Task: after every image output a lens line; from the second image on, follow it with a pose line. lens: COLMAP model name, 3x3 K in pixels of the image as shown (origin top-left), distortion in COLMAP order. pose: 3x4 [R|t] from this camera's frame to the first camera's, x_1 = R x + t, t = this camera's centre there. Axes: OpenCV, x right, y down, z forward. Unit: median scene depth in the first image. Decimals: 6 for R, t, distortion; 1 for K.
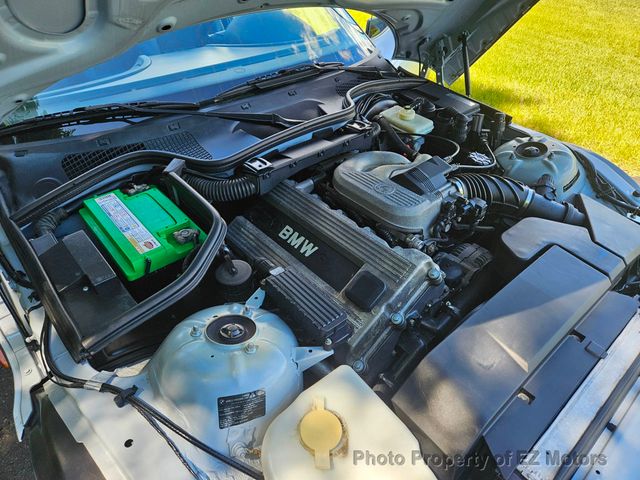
lens RADIAL K [[430.7, 0, 319.1], [0, 430.7, 238.4], [0, 0, 1]] dist [0.058326, -0.046906]
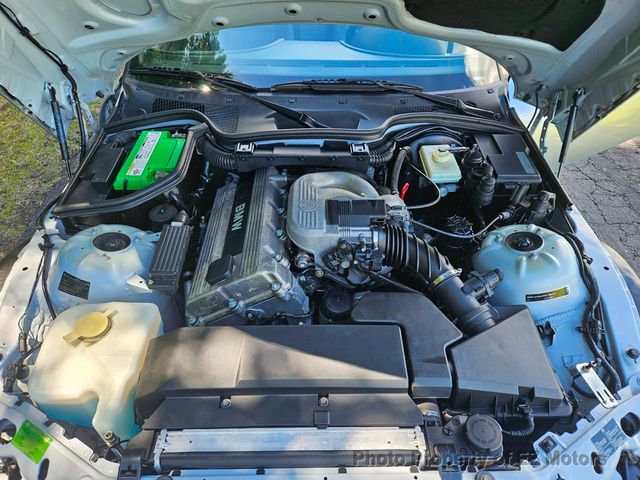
lens RADIAL K [[430.7, 0, 318.4], [0, 430.7, 242.6], [0, 0, 1]] dist [0.058326, -0.046906]
pose [[0.760753, 0.433989, -0.482606, 0.649172], [-0.407583, 0.898111, 0.165146, -0.194362], [0.505105, 0.071067, 0.860127, 0.064609]]
